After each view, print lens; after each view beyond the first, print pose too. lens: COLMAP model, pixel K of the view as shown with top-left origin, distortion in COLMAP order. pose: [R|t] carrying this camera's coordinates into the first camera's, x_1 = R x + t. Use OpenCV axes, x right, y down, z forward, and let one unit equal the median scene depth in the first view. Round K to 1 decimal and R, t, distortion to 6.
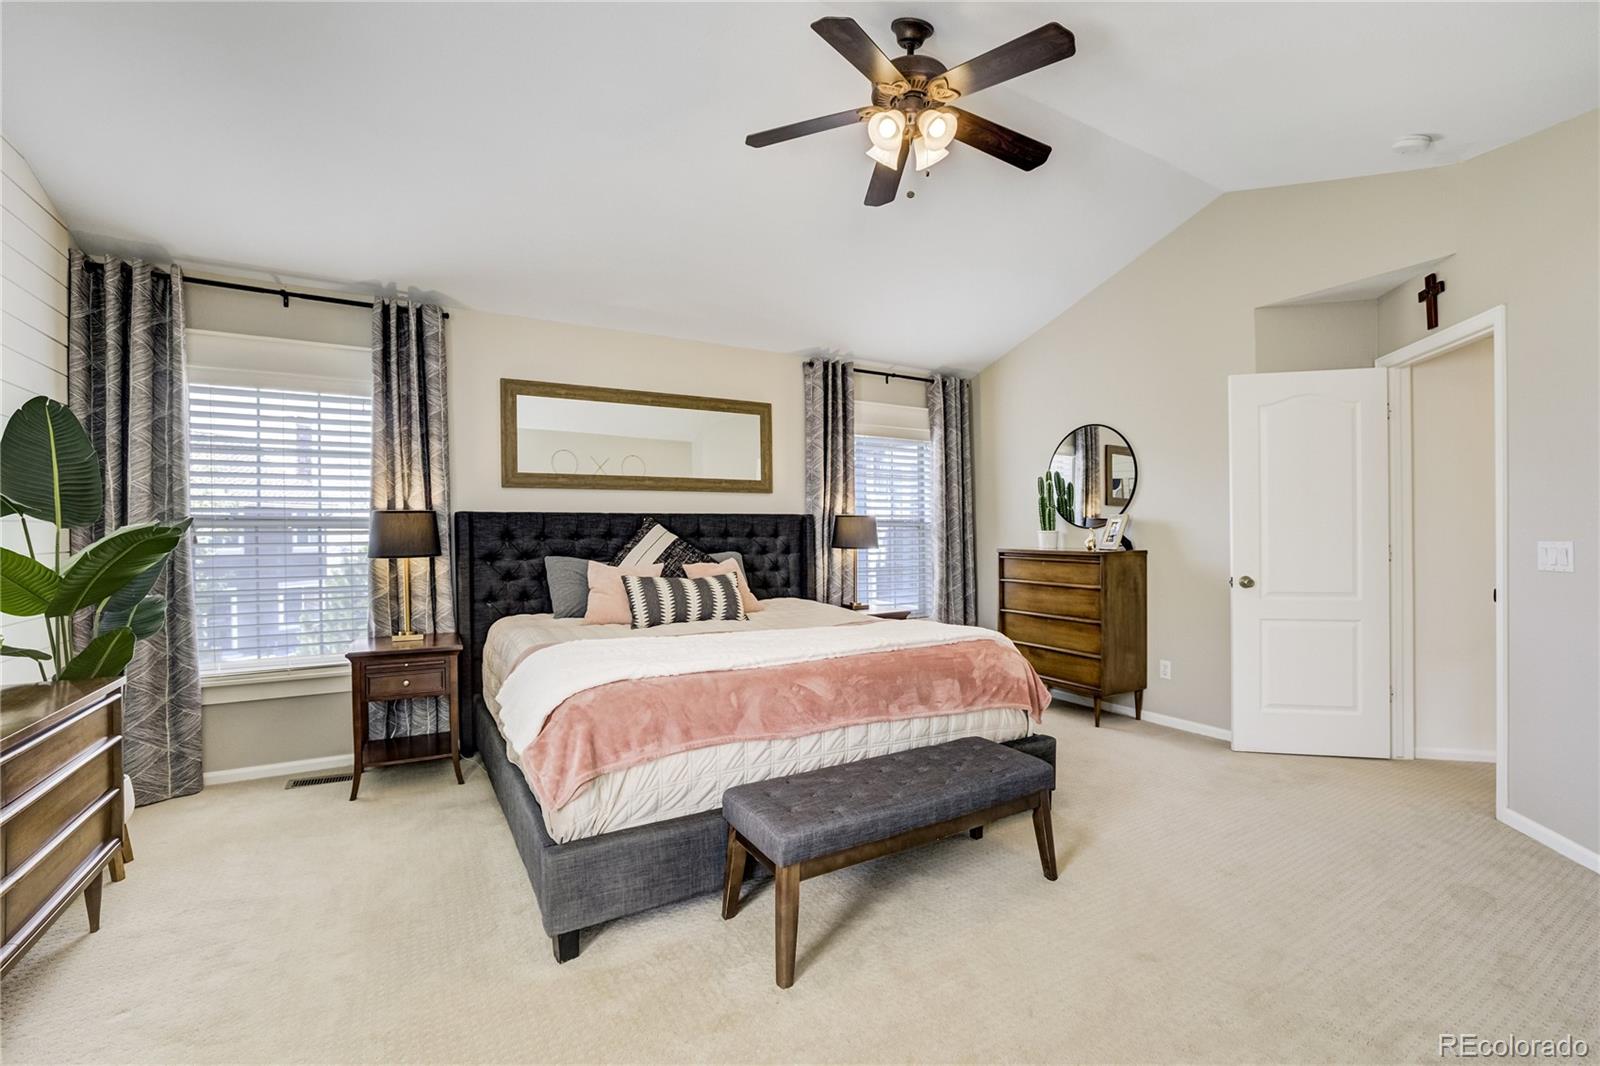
lens RADIAL K [[690.0, 0, 795.7], [0, 690.0, 541.4], [0, 0, 1]] dist [-0.031900, 0.009655]
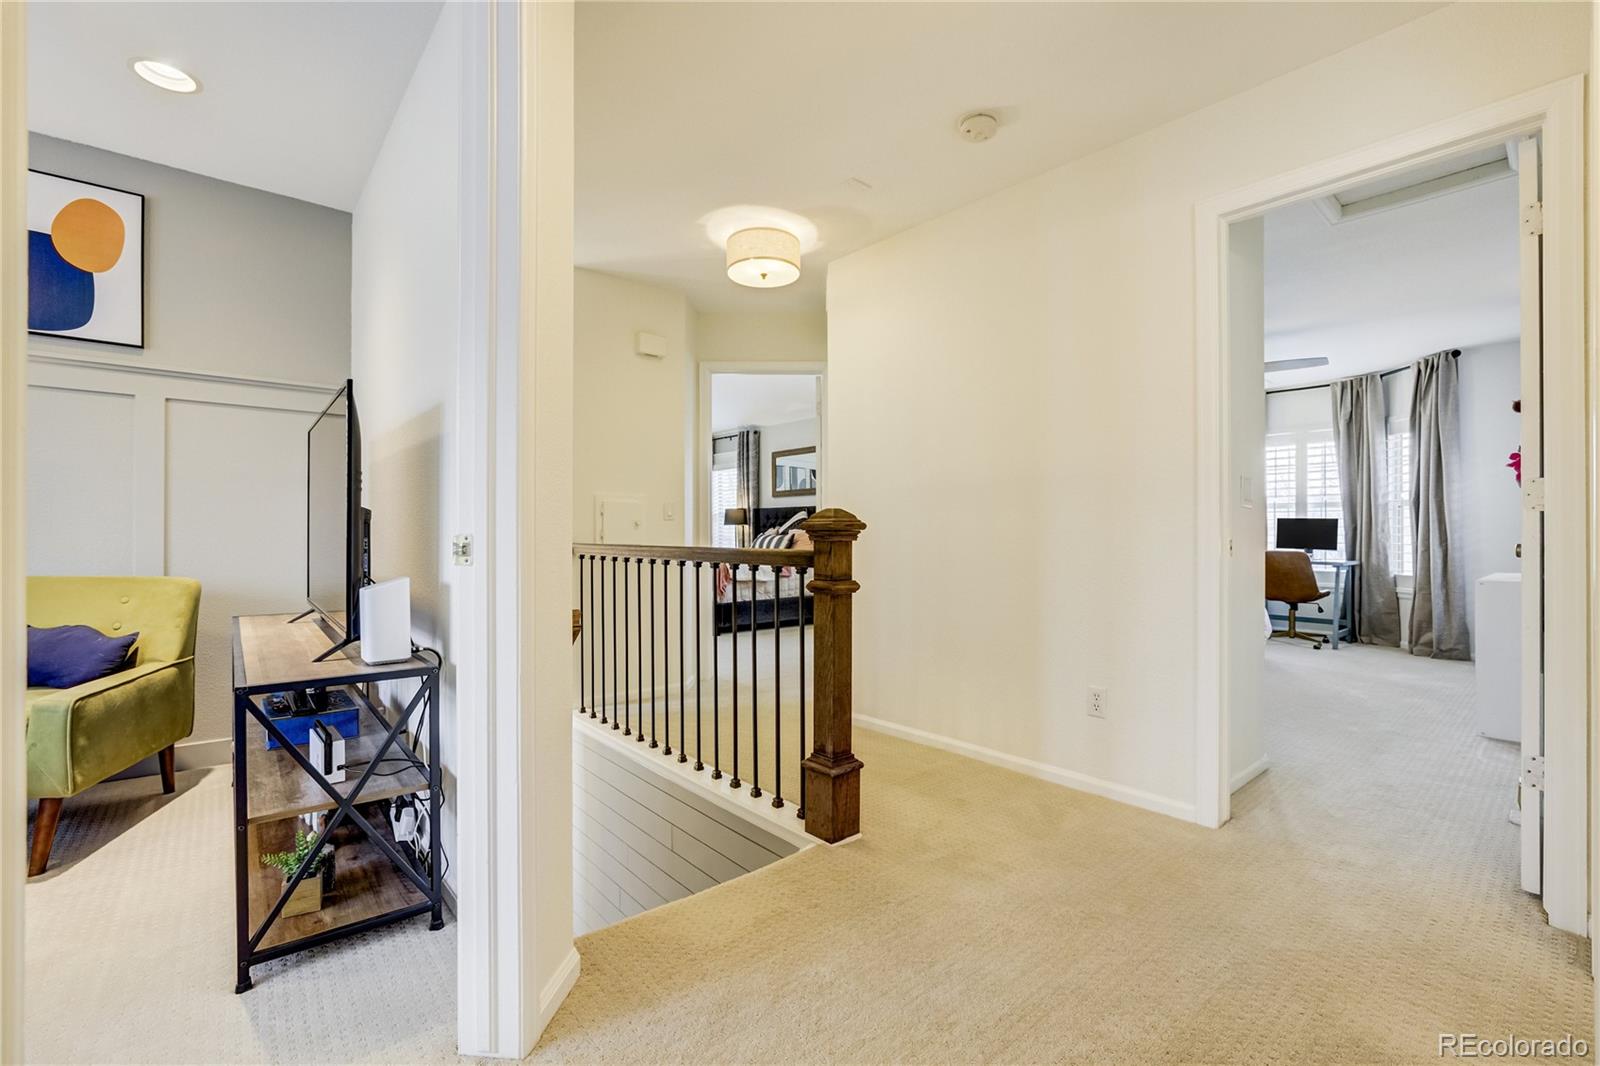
lens RADIAL K [[690.0, 0, 798.8], [0, 690.0, 531.6], [0, 0, 1]] dist [-0.031900, 0.009655]
pose [[0.186664, 0.009504, -0.982378, 1.934612], [-0.007762, 0.999936, 0.008199, 0.018006], [0.982393, 0.006095, 0.186726, 0.644049]]
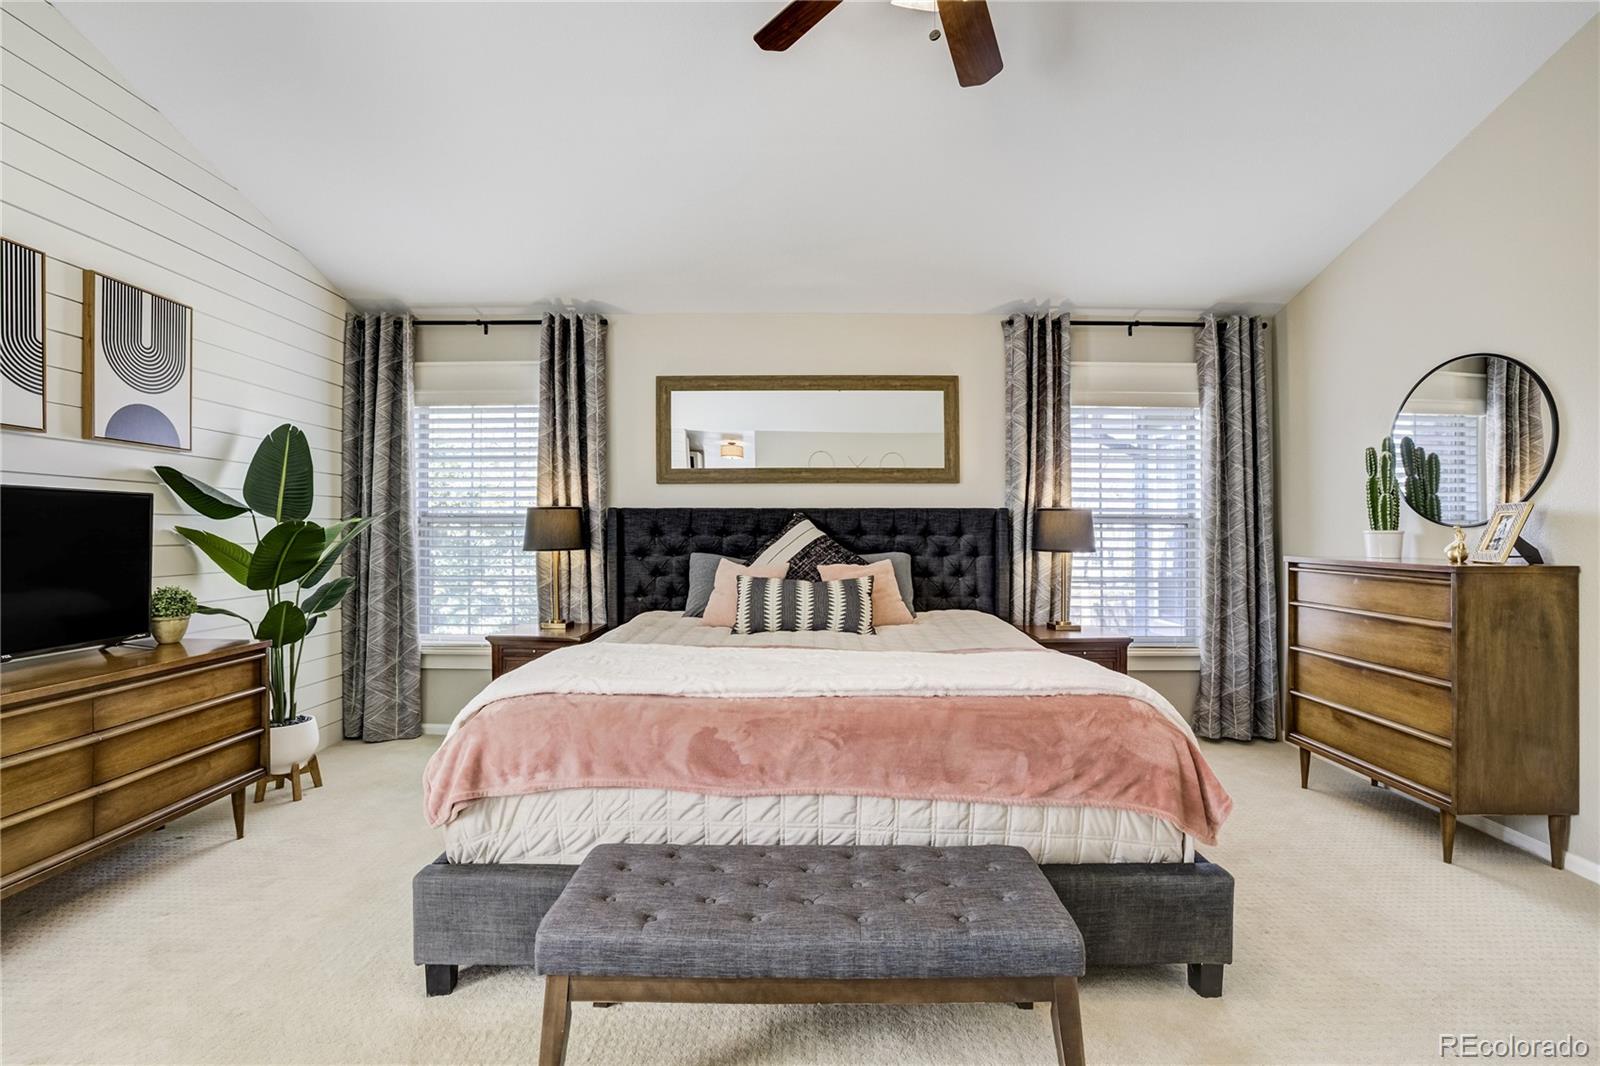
lens RADIAL K [[690.0, 0, 786.7], [0, 690.0, 528.2], [0, 0, 1]] dist [-0.031900, 0.009655]
pose [[0.861594, 0.004846, -0.507575, 0.258757], [-0.013553, 0.999818, -0.013461, -0.001895], [0.507417, 0.018477, 0.861503, 0.218127]]
